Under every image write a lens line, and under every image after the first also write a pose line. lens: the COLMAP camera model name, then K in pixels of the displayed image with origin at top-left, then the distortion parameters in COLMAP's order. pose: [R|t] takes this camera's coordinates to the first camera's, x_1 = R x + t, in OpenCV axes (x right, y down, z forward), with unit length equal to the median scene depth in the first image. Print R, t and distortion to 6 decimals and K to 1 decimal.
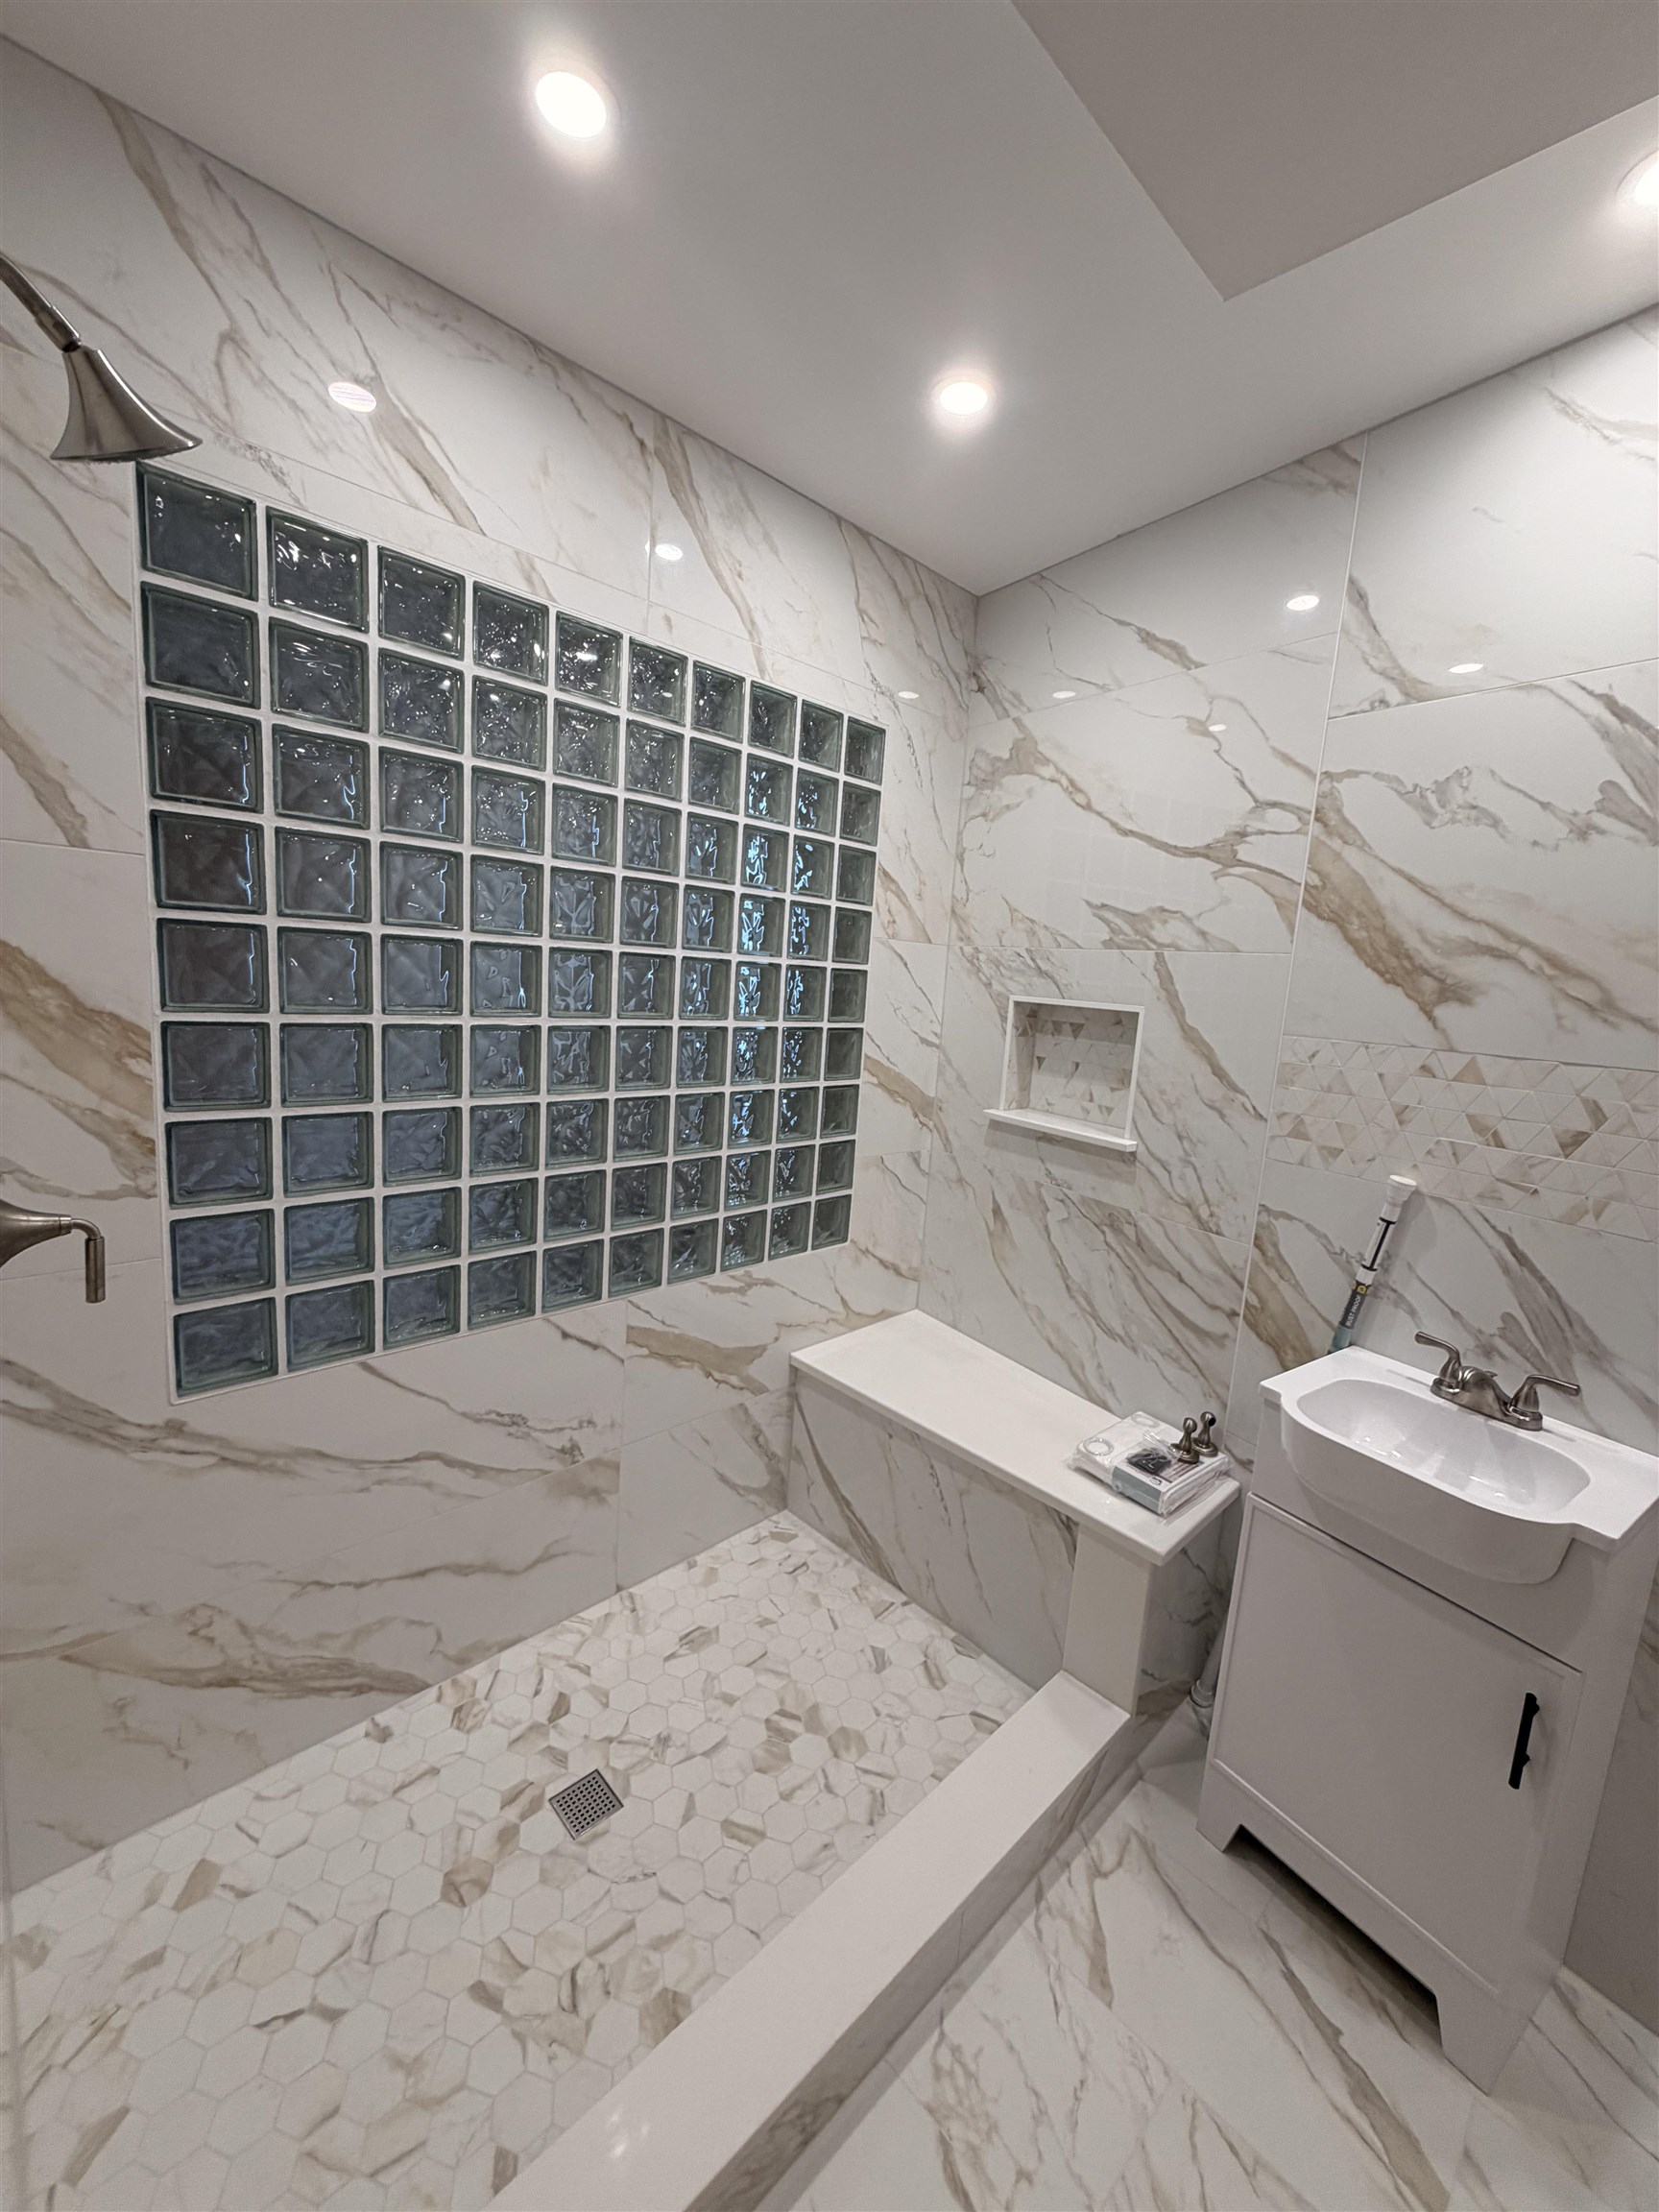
lens RADIAL K [[878.7, 0, 826.2], [0, 878.7, 1099.4], [0, 0, 1]] dist [0.000096, 0.000067]
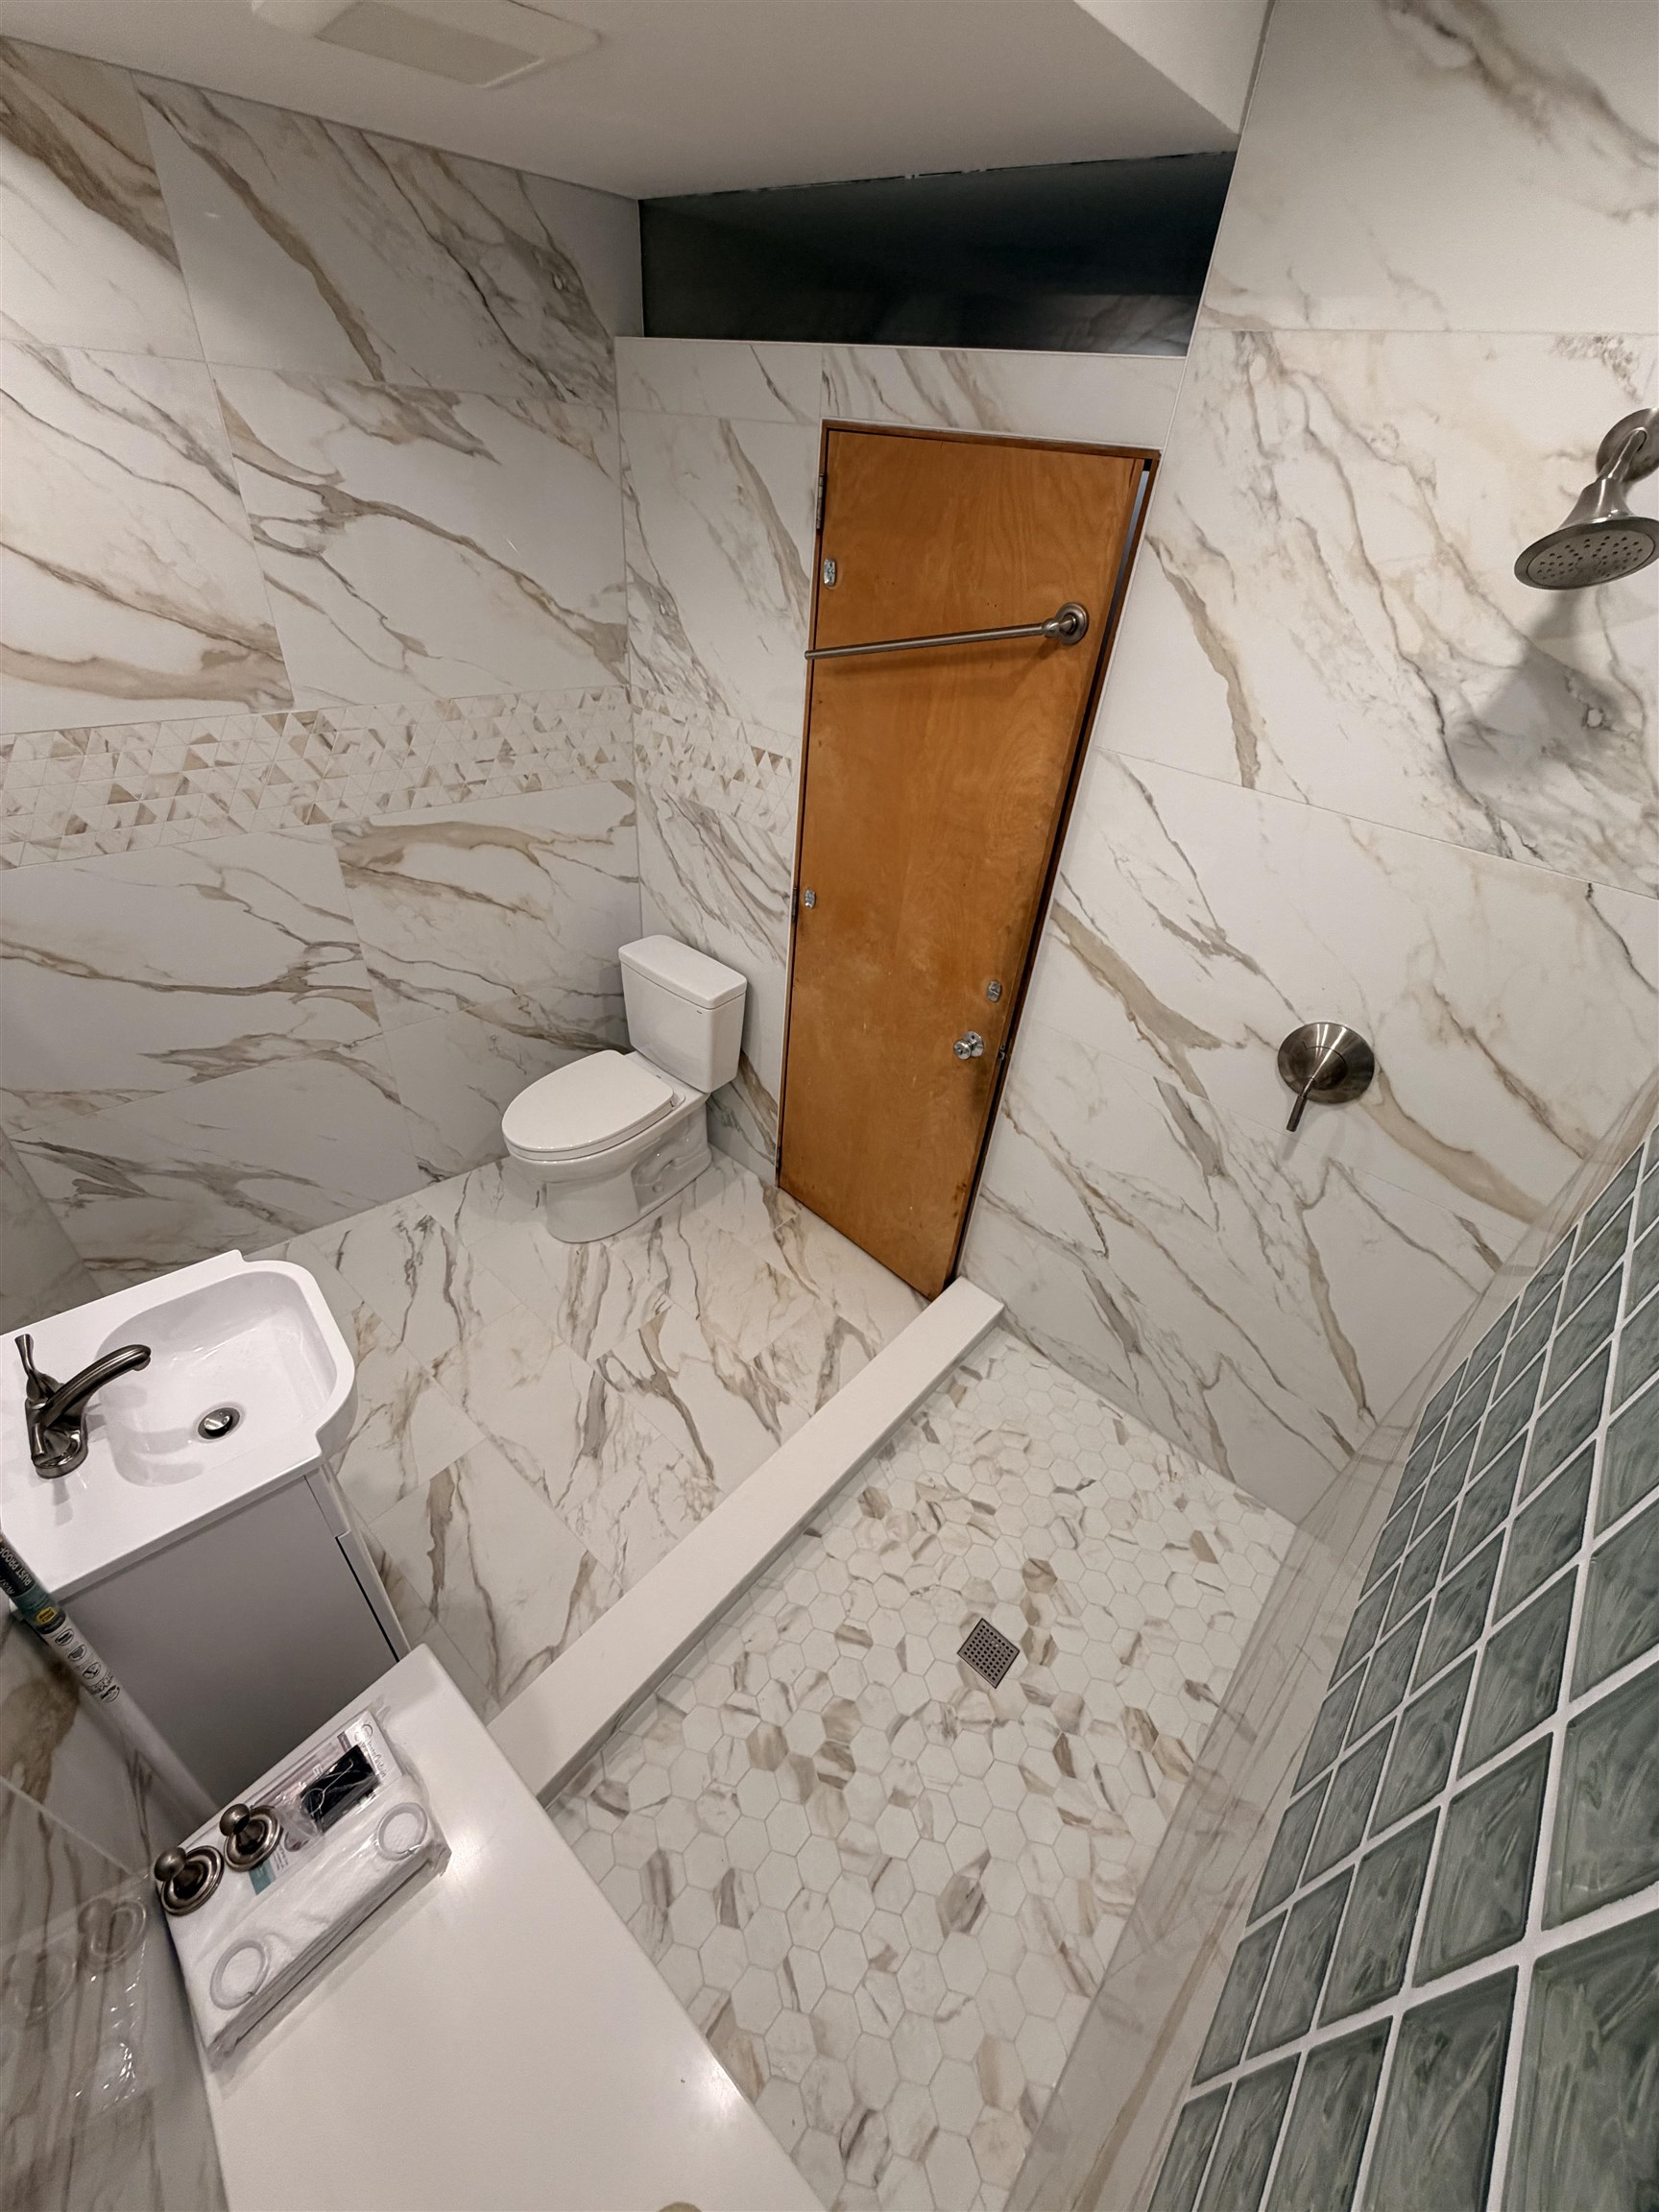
lens RADIAL K [[878.7, 0, 831.9], [0, 878.7, 1096.9], [0, 0, 1]] dist [0.000096, 0.000067]
pose [[-0.984061, -0.065939, -0.165154, 0.168402], [-0.163237, 0.703396, 0.691800, -0.479637], [0.070552, 0.707733, -0.702949, 1.217788]]
